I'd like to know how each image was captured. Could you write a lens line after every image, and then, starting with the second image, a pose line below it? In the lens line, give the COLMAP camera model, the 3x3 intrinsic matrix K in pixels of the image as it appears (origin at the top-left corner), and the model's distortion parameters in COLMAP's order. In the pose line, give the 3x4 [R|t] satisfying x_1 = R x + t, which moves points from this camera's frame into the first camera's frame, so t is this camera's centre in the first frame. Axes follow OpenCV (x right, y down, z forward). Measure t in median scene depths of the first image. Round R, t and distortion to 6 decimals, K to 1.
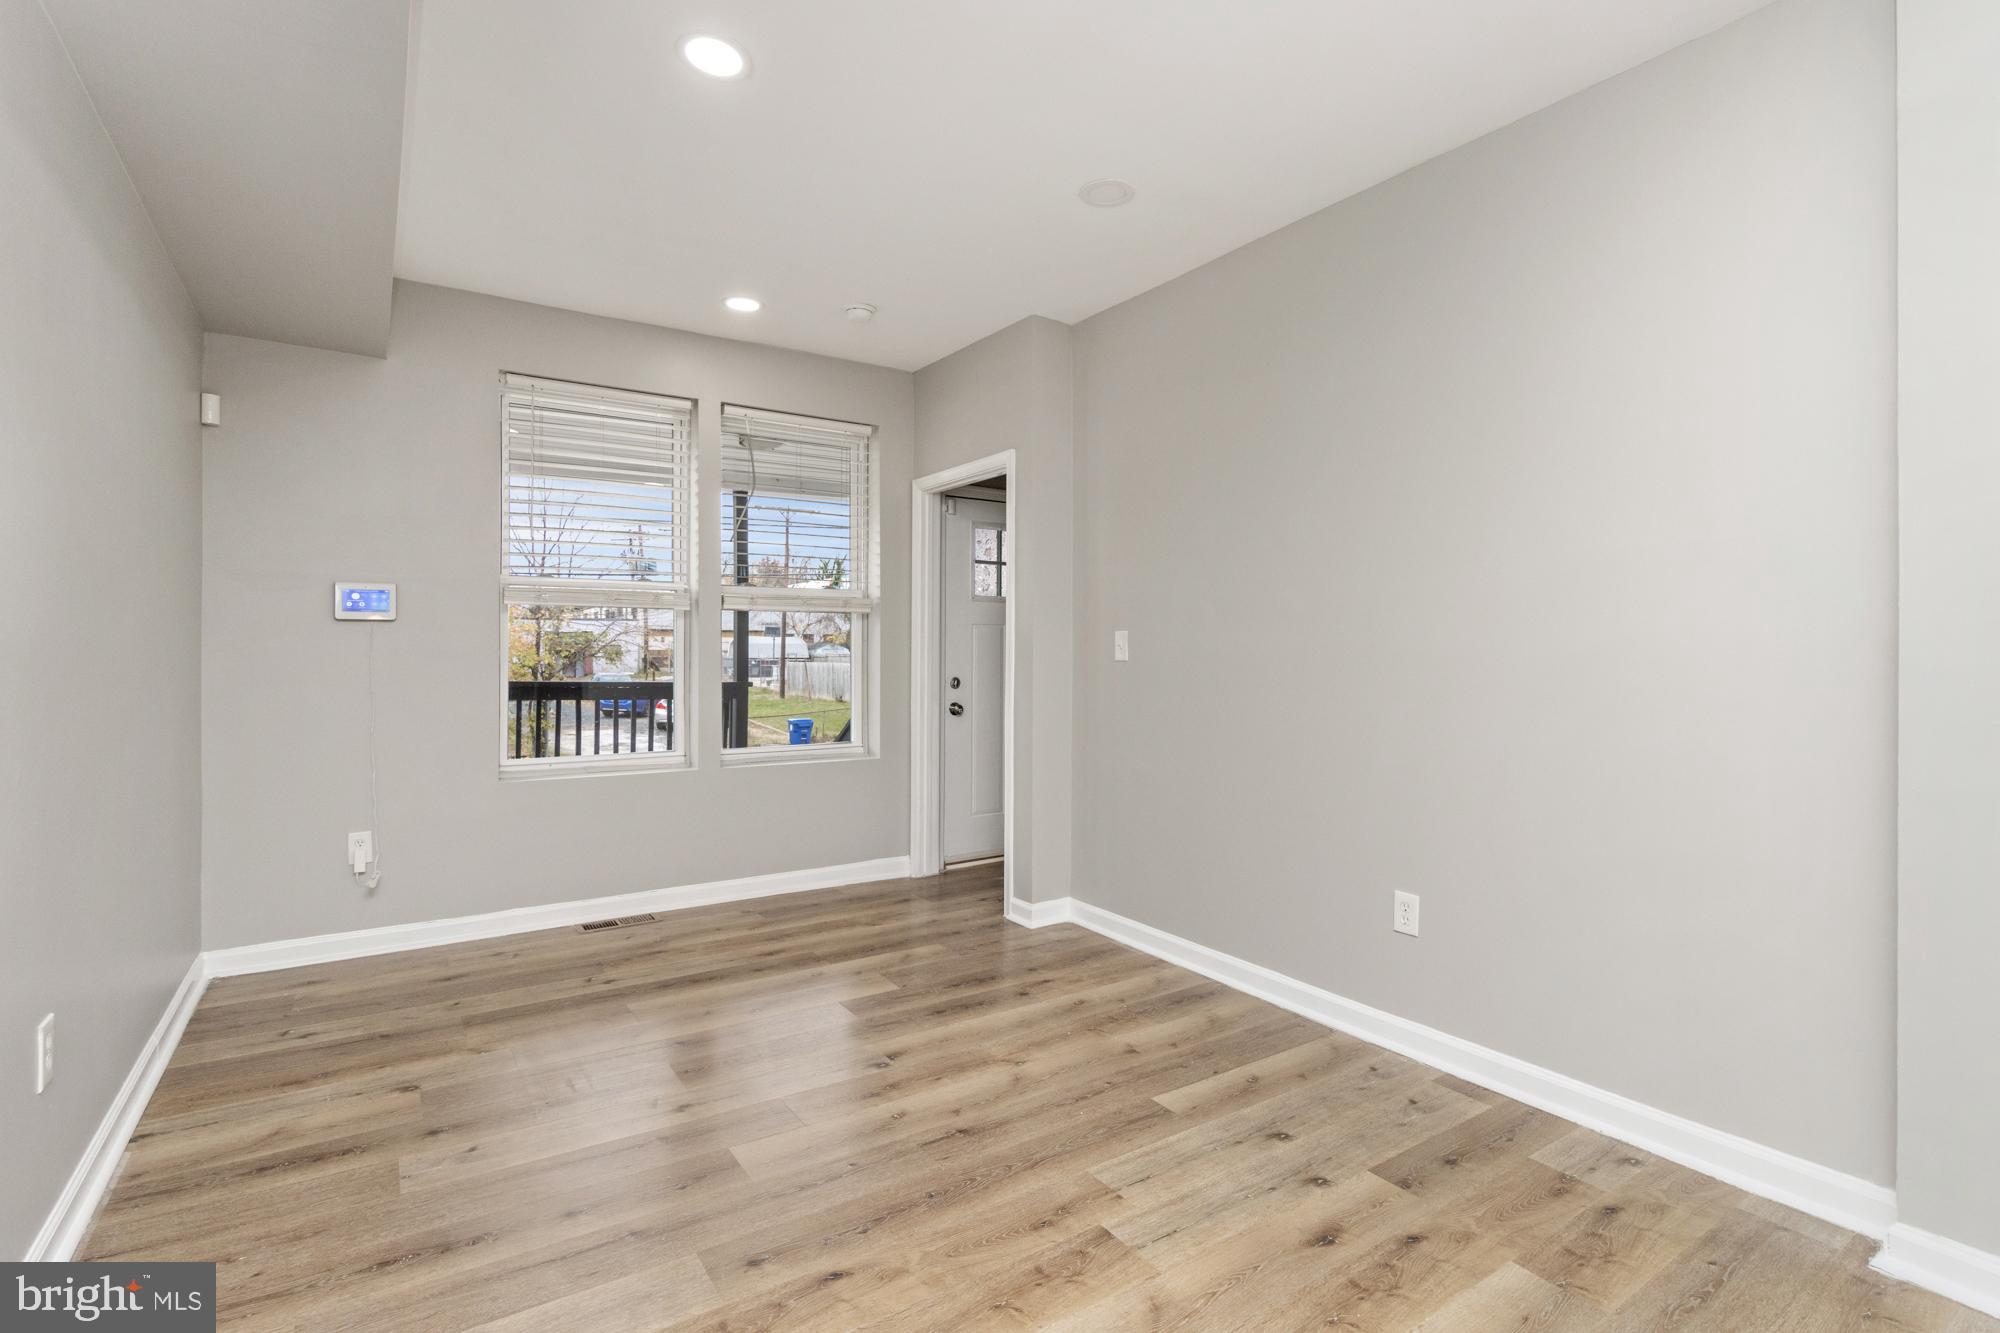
lens RADIAL K [[935.1, 0, 1014.5], [0, 935.1, 666.8], [0, 0, 1]] dist [0.002068, -0.001379]
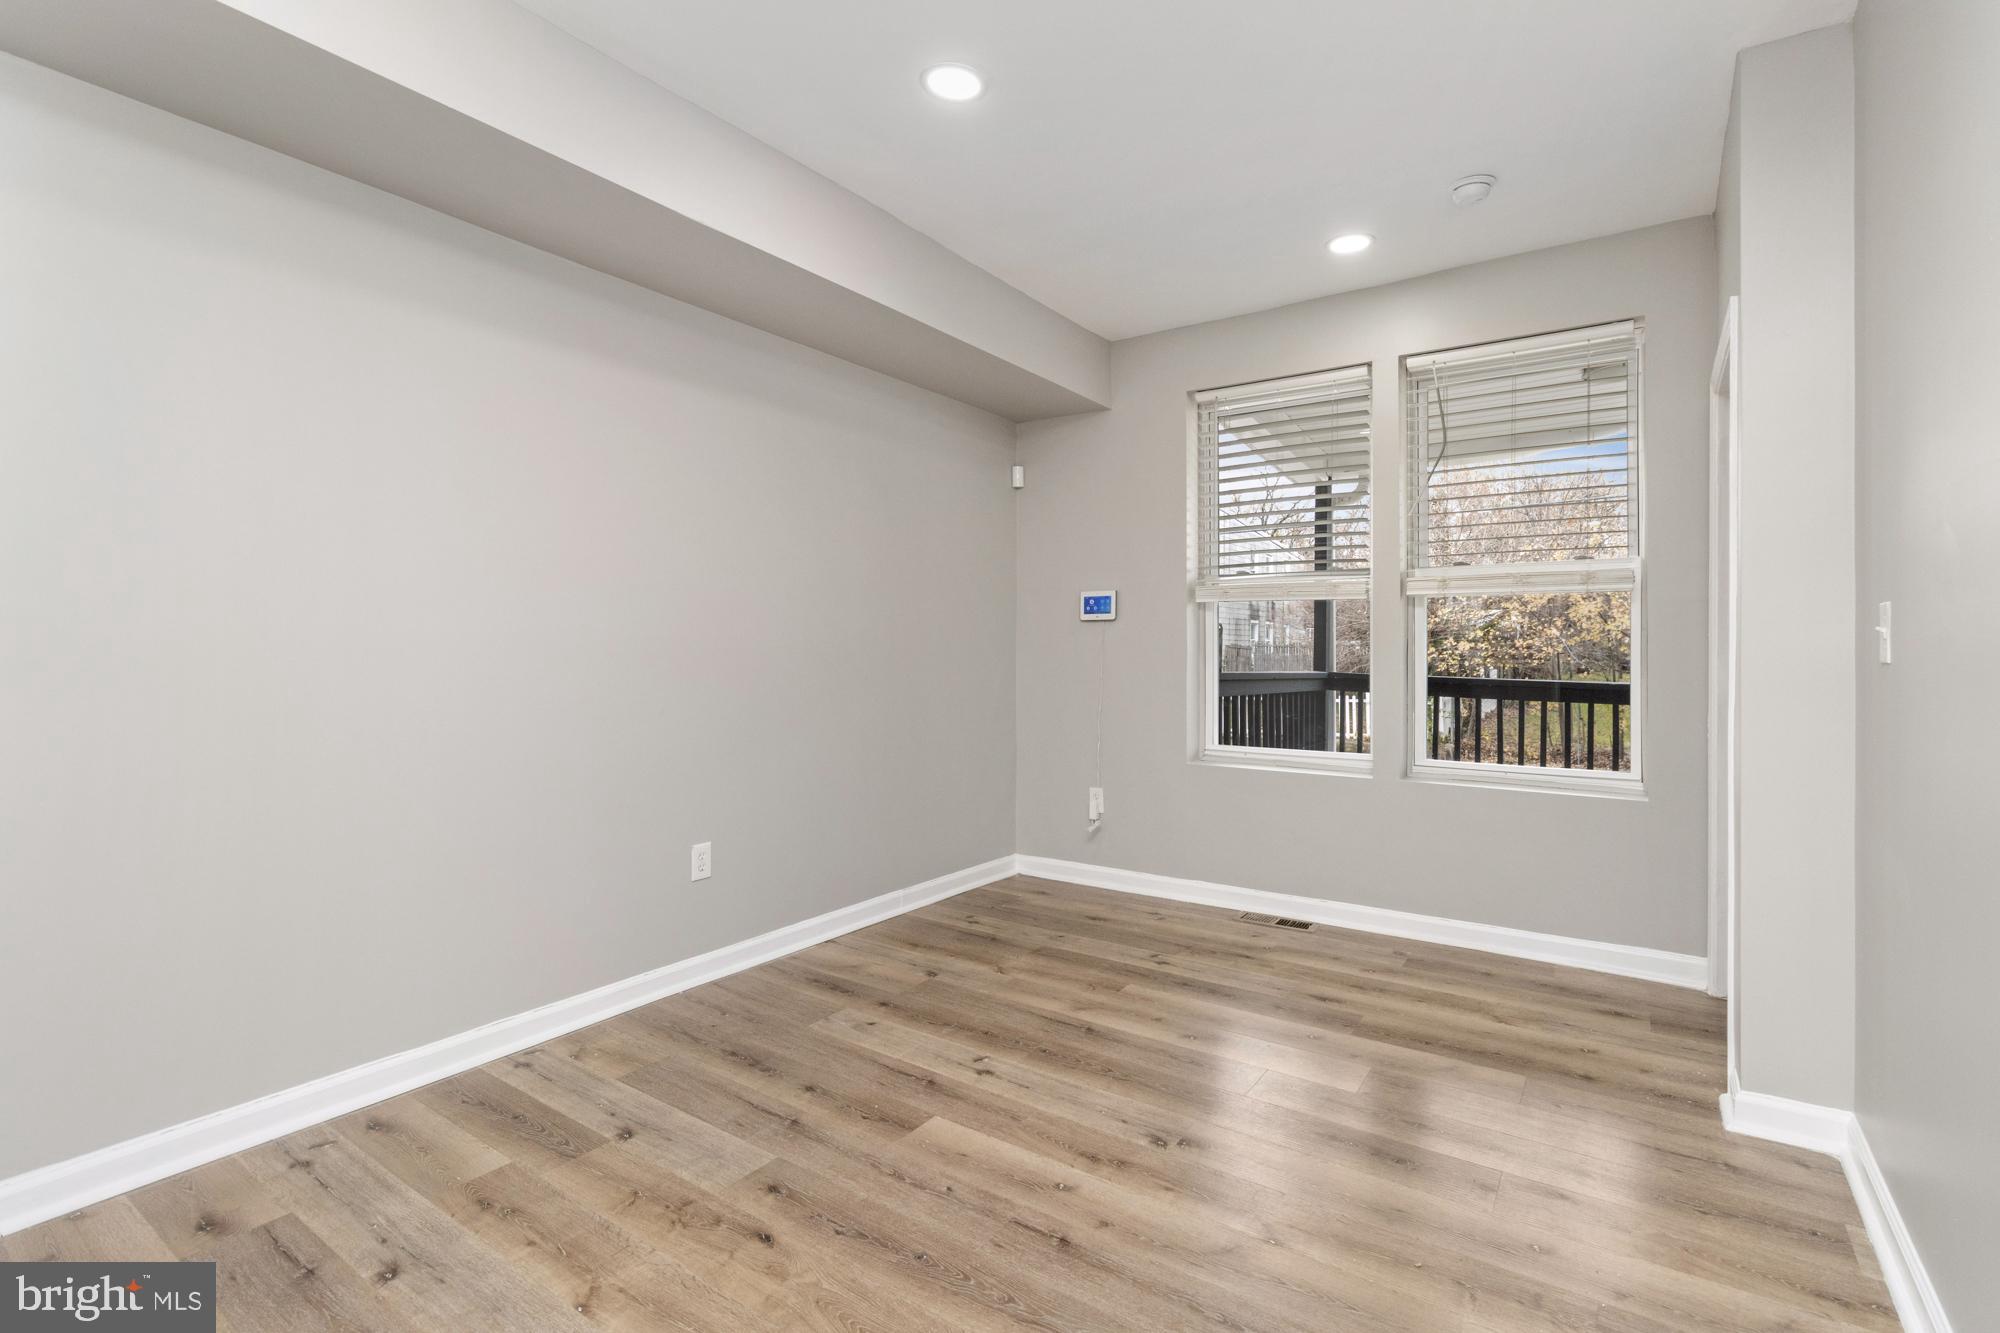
lens RADIAL K [[935.1, 0, 1011.8], [0, 935.1, 649.6], [0, 0, 1]] dist [0.002068, -0.001379]
pose [[0.364992, 0.001032, -0.931010, 0.442918], [-0.016263, 0.999854, -0.005267, -0.001839], [0.930868, 0.017064, 0.364956, 0.435568]]
